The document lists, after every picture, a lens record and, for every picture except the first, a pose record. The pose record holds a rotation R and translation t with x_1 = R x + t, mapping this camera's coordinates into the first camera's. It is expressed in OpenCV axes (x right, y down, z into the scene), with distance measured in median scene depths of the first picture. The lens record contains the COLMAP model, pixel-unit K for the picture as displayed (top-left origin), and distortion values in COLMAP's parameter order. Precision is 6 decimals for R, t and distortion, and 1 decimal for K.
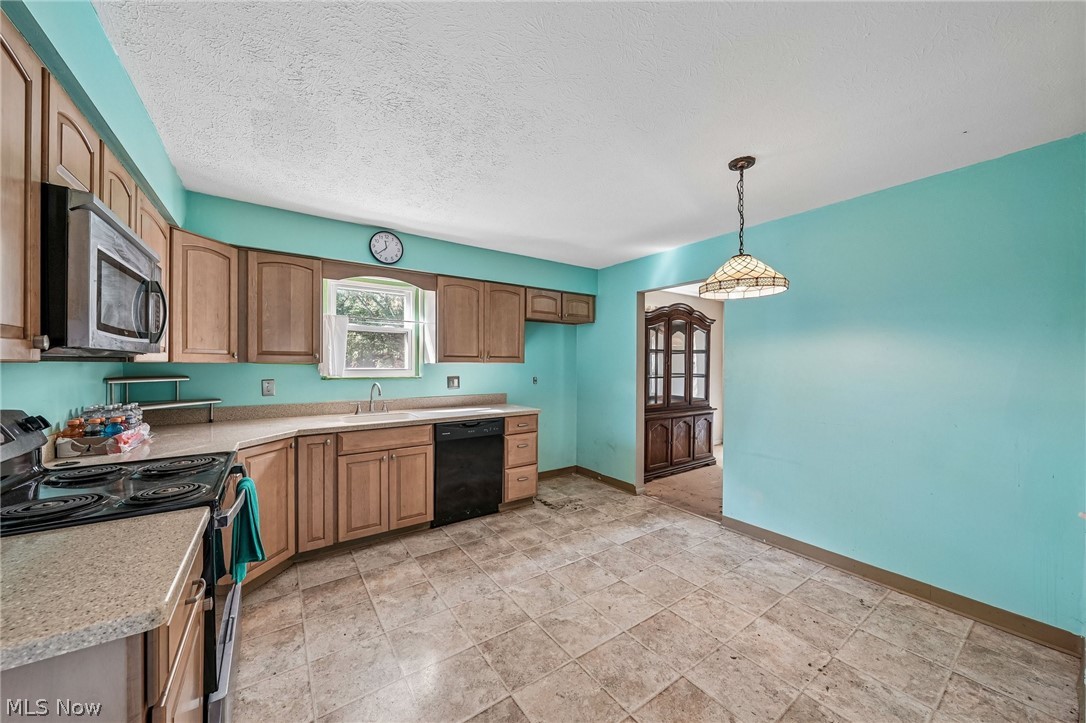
lens RADIAL K [[374.6, 0, 532.0], [0, 374.6, 363.8], [0, 0, 1]] dist [-0.000527, 0.000004]
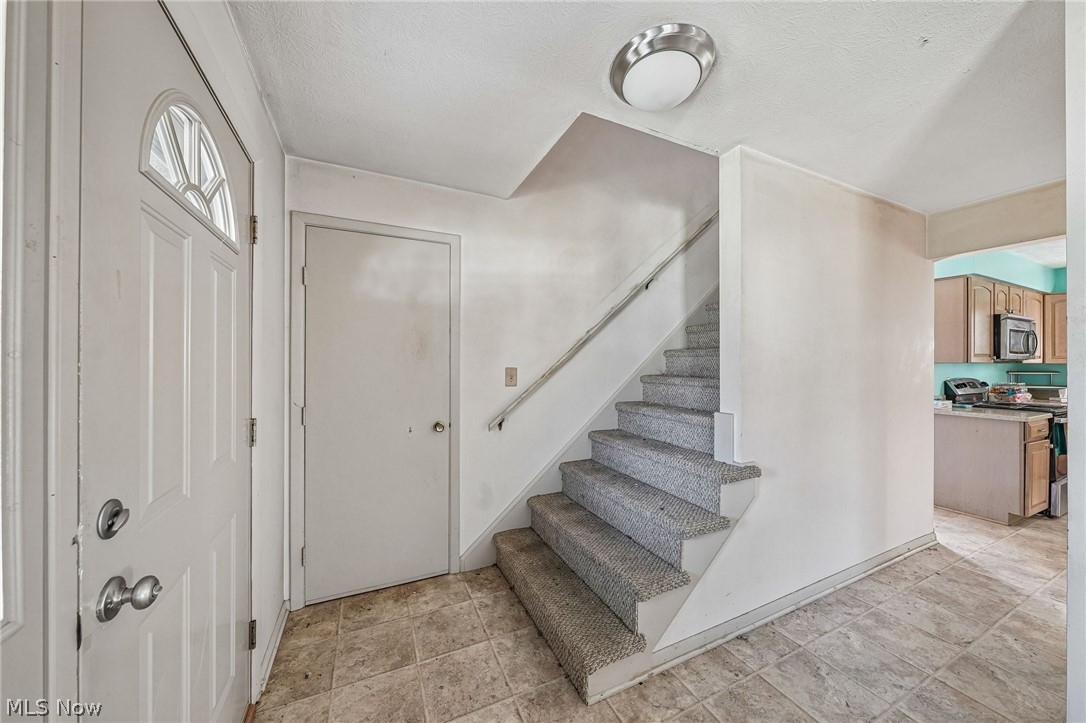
lens RADIAL K [[374.6, 0, 534.4], [0, 374.6, 360.9], [0, 0, 1]] dist [-0.000527, 0.000004]
pose [[-0.164431, -0.005195, -0.986375, 0.981395], [-0.006061, 0.999973, -0.004257, 0.005285], [0.986370, 0.005278, -0.164458, -0.912745]]
